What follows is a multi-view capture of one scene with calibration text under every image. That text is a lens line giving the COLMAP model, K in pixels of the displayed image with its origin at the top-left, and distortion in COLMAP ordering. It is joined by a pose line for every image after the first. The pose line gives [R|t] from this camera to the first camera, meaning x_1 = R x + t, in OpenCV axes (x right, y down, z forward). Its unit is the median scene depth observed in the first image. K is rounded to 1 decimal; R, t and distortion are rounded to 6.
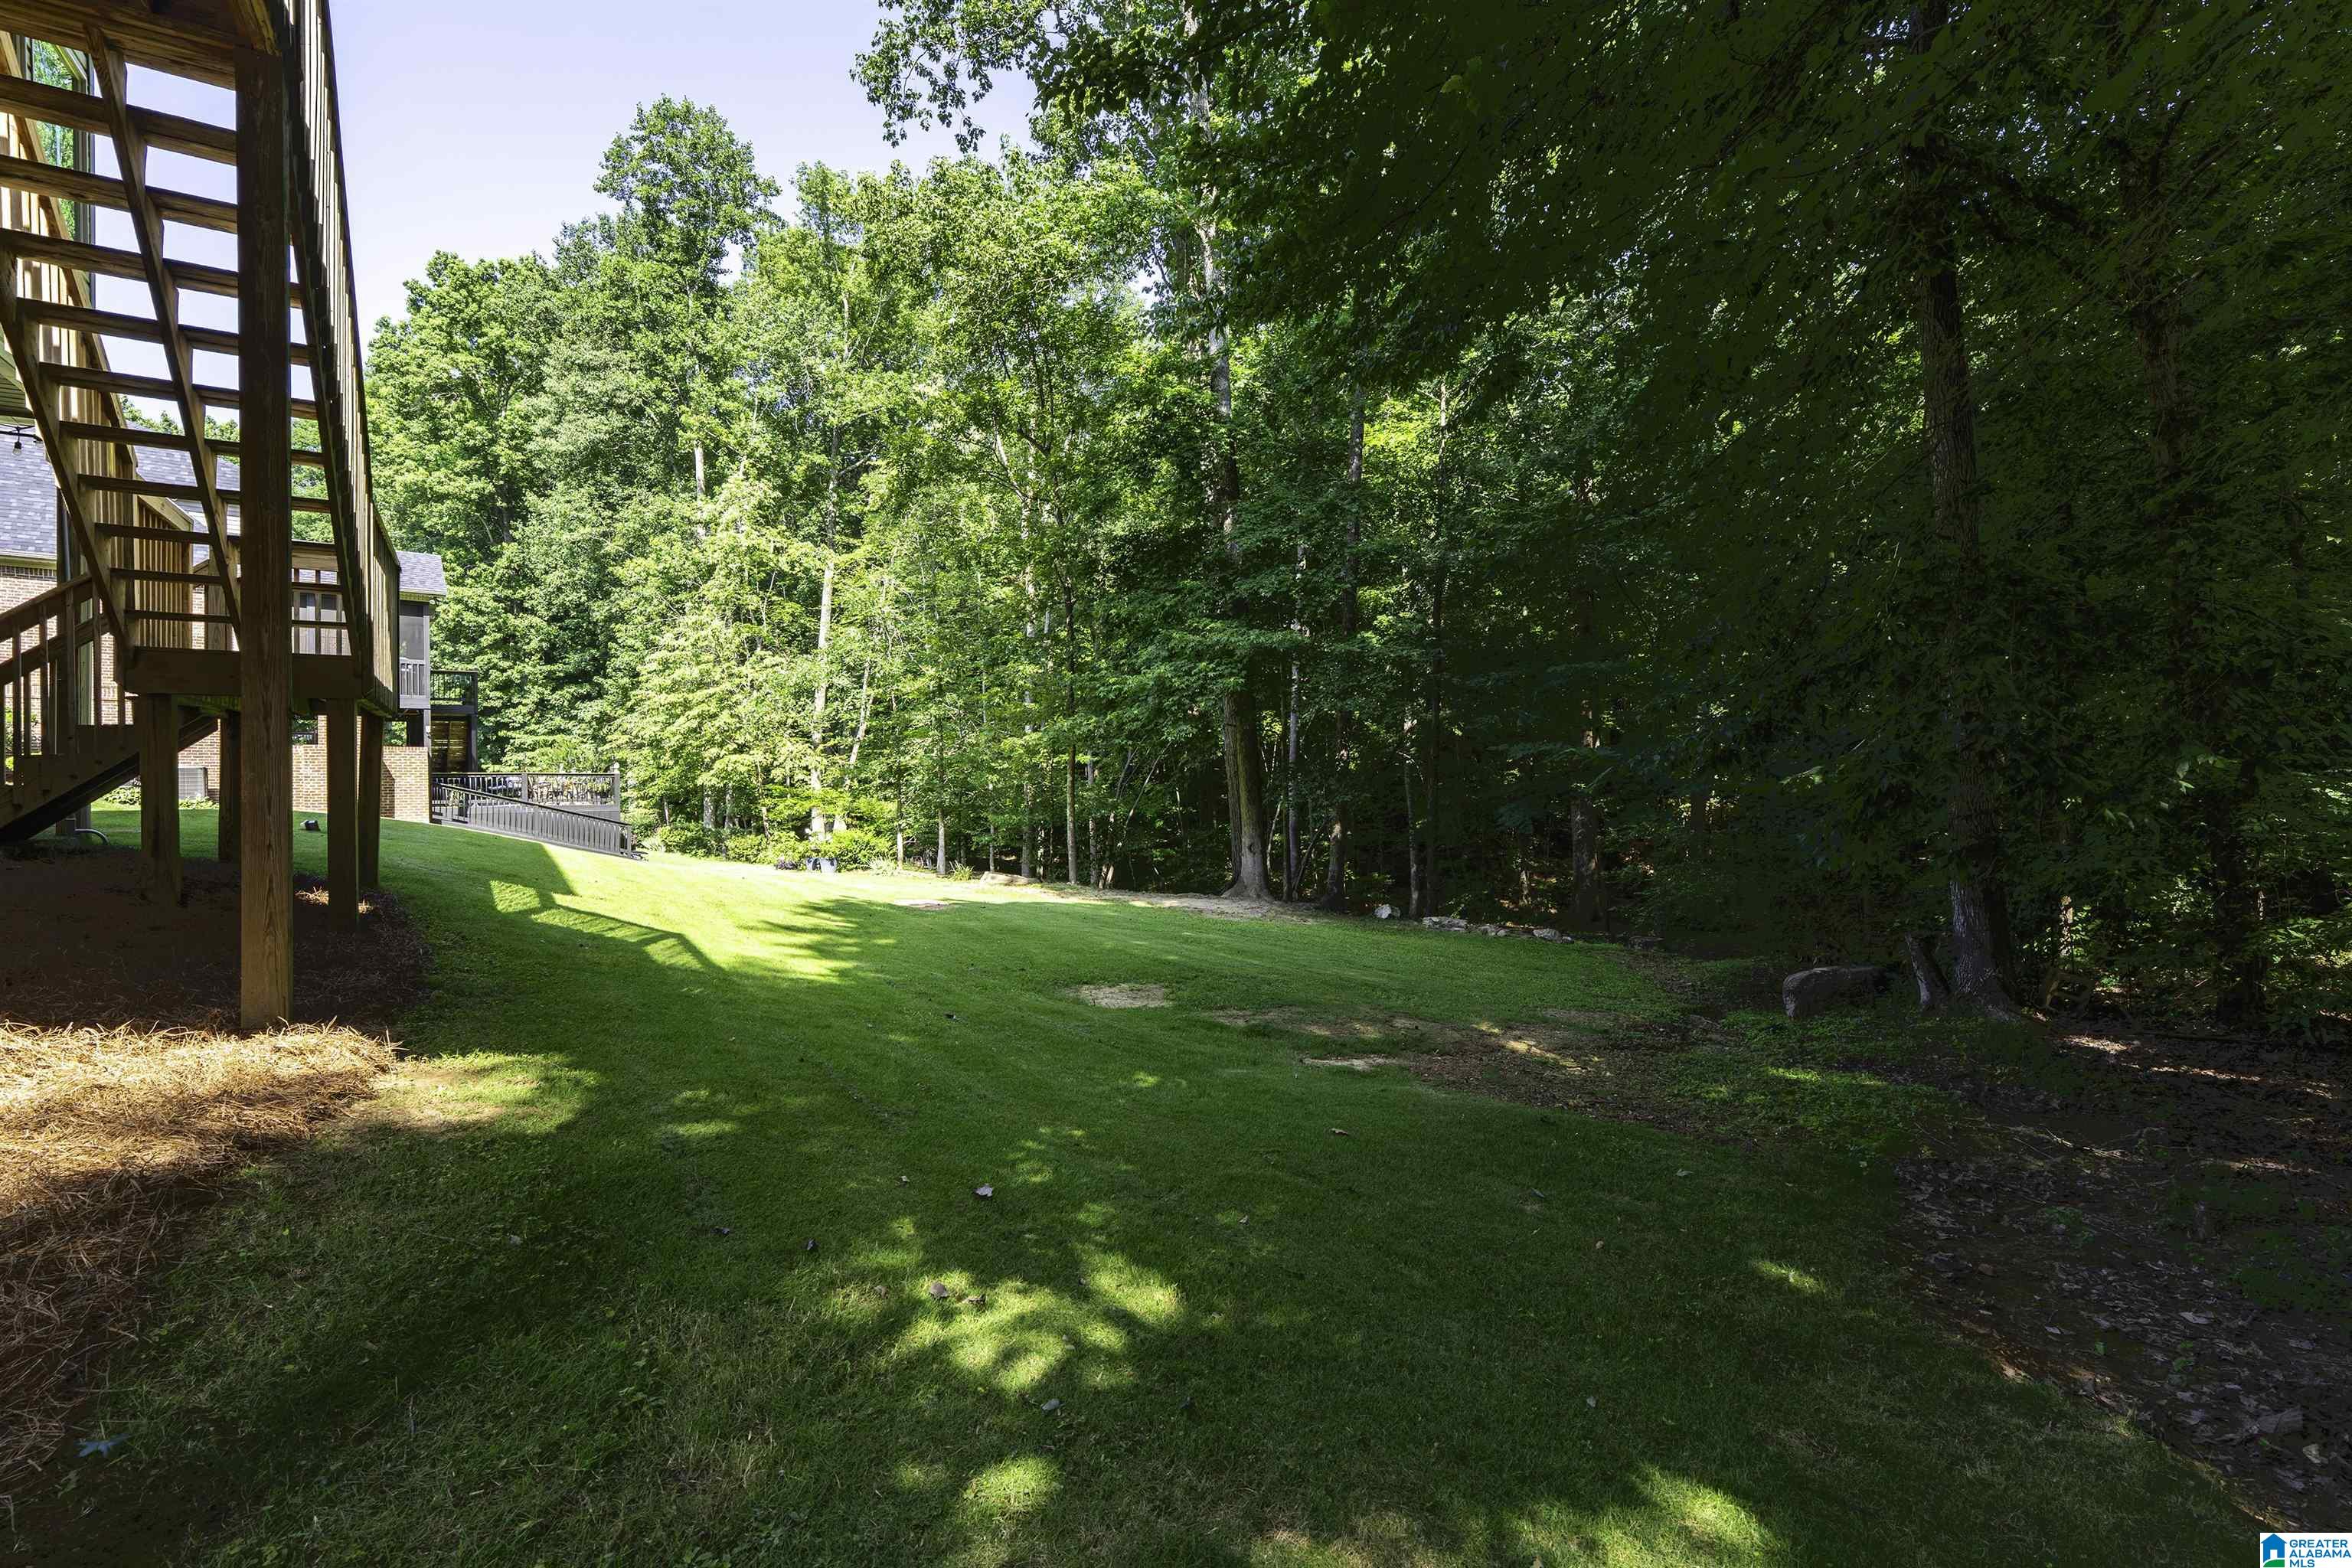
lens RADIAL K [[1070.1, 0, 1162.6], [0, 1070.1, 772.0], [0, 0, 1]] dist [0.001880, -0.000987]
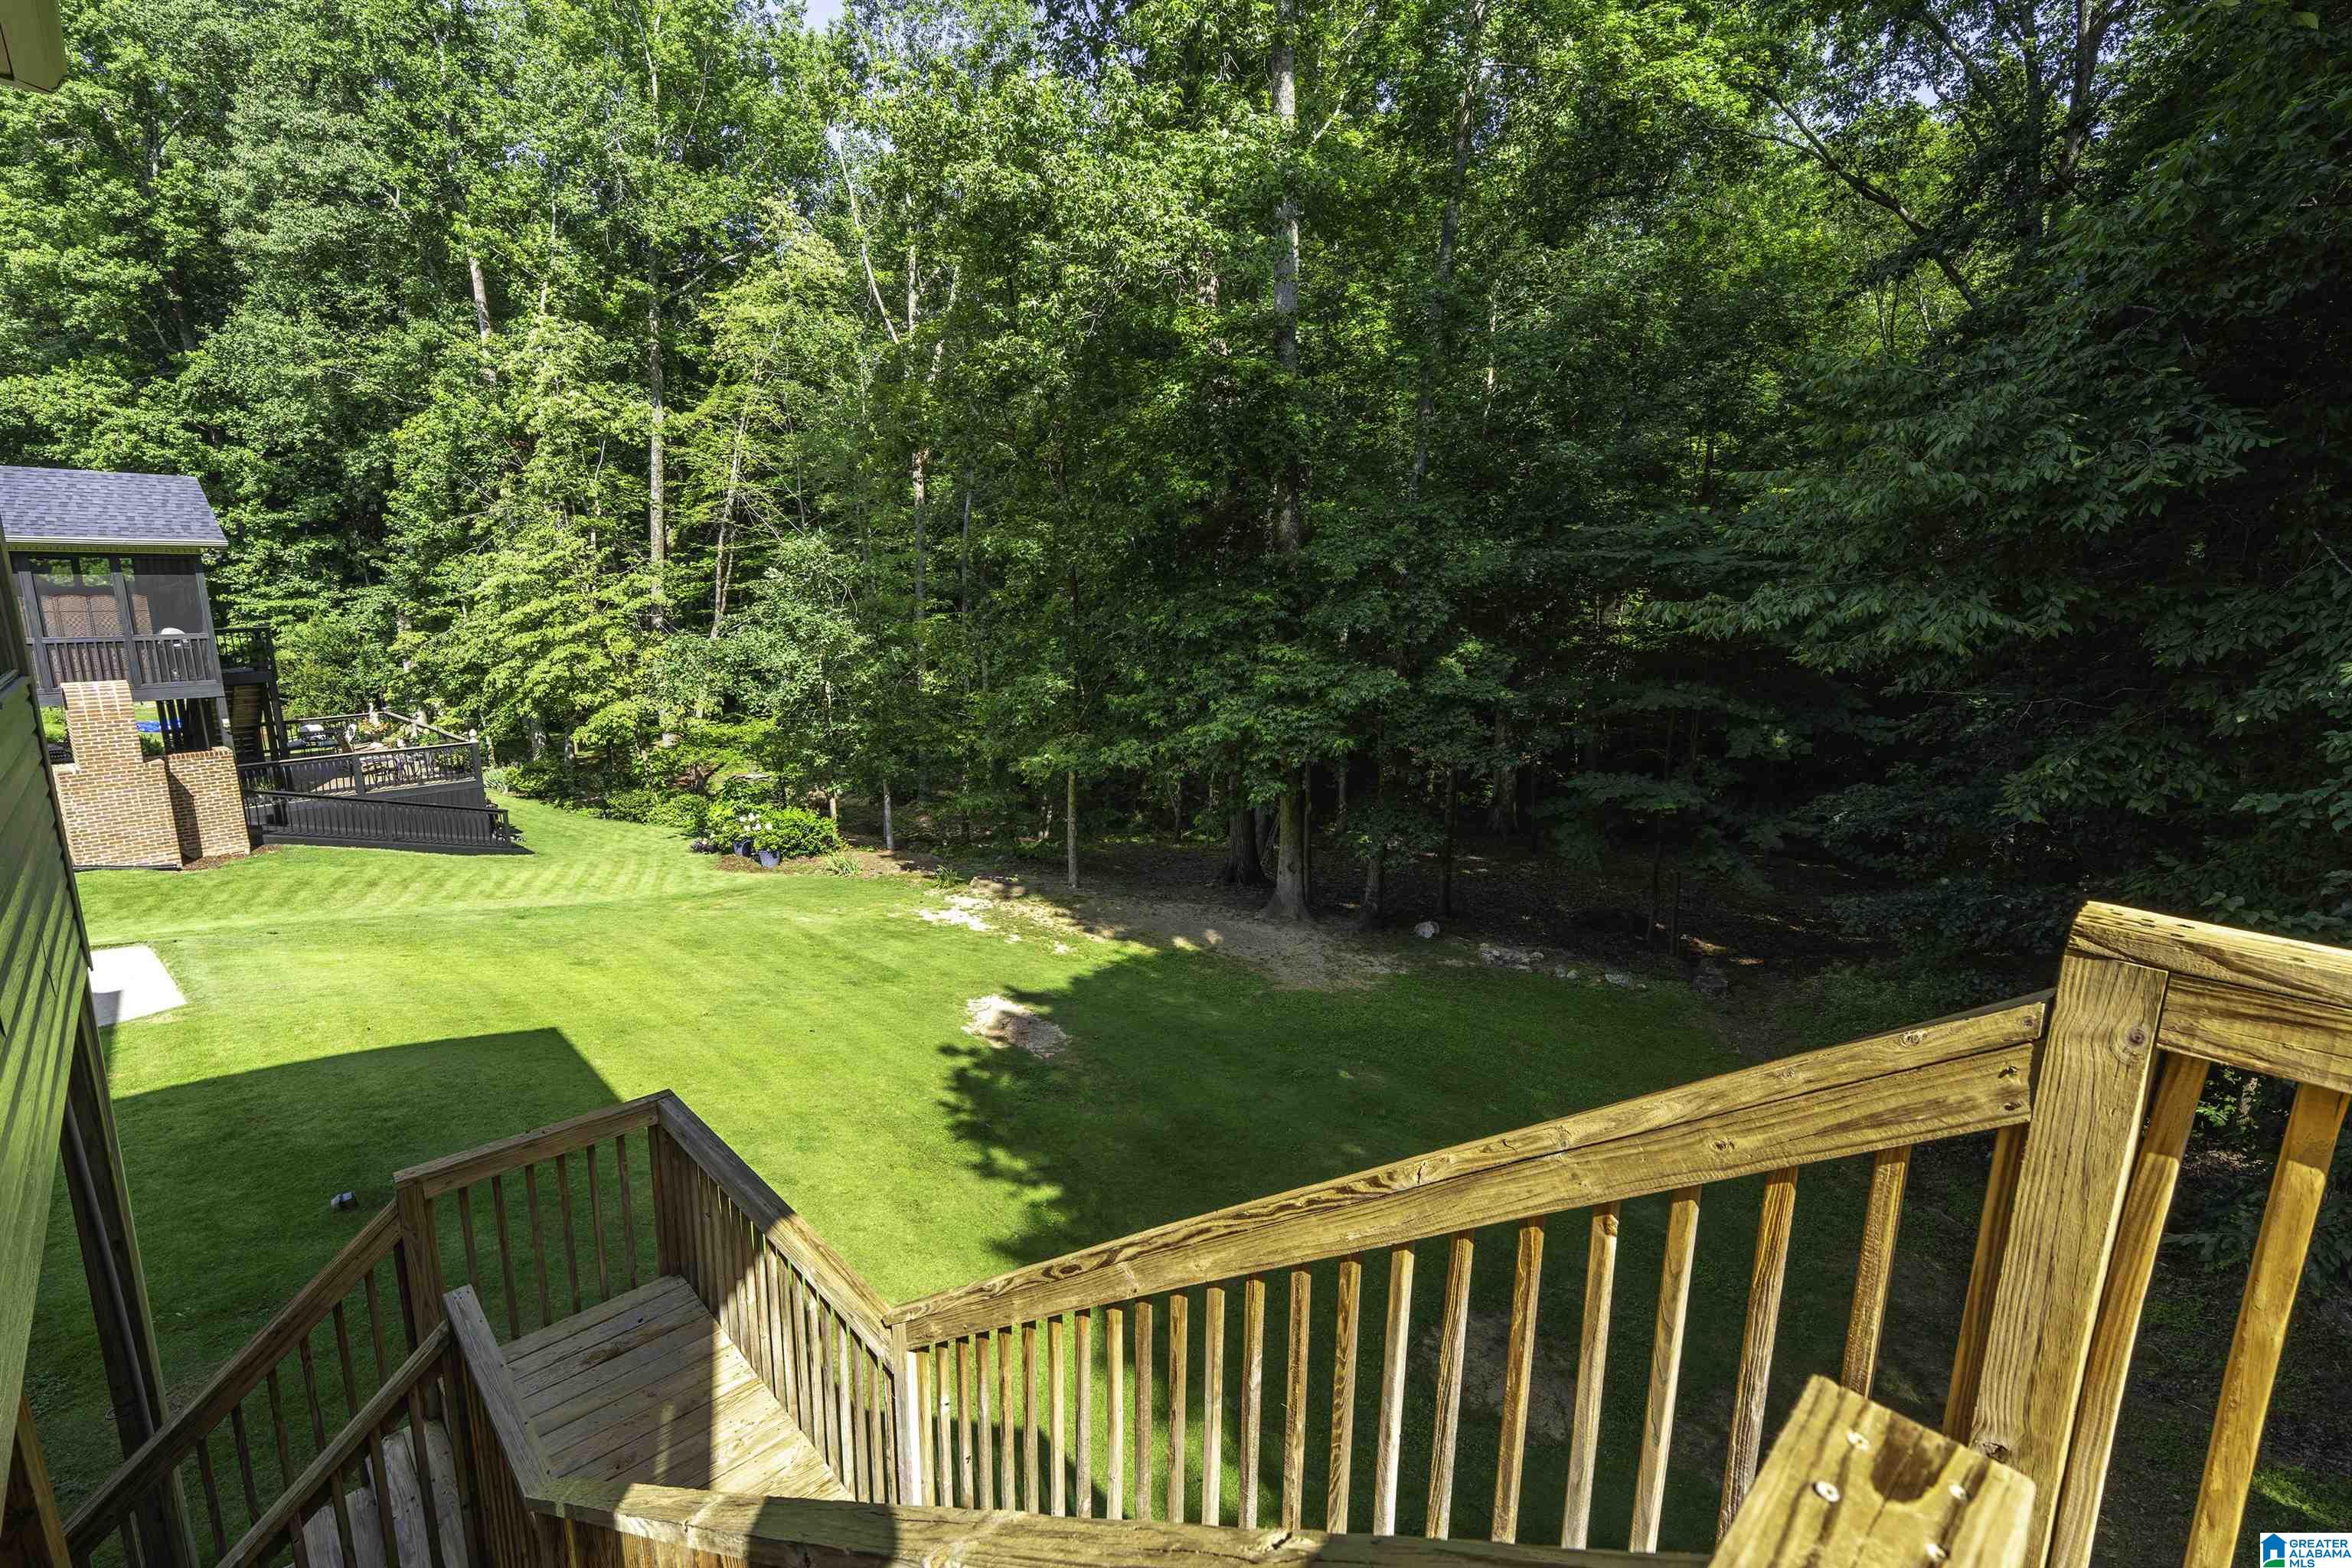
lens RADIAL K [[1070.1, 0, 1178.7], [0, 1070.1, 786.5], [0, 0, 1]] dist [0.001880, -0.000987]
pose [[0.980316, -0.026759, 0.195611, -0.084687], [-0.011787, 0.981074, 0.193277, -0.077295], [-0.197081, -0.191778, 0.961447, 0.059217]]
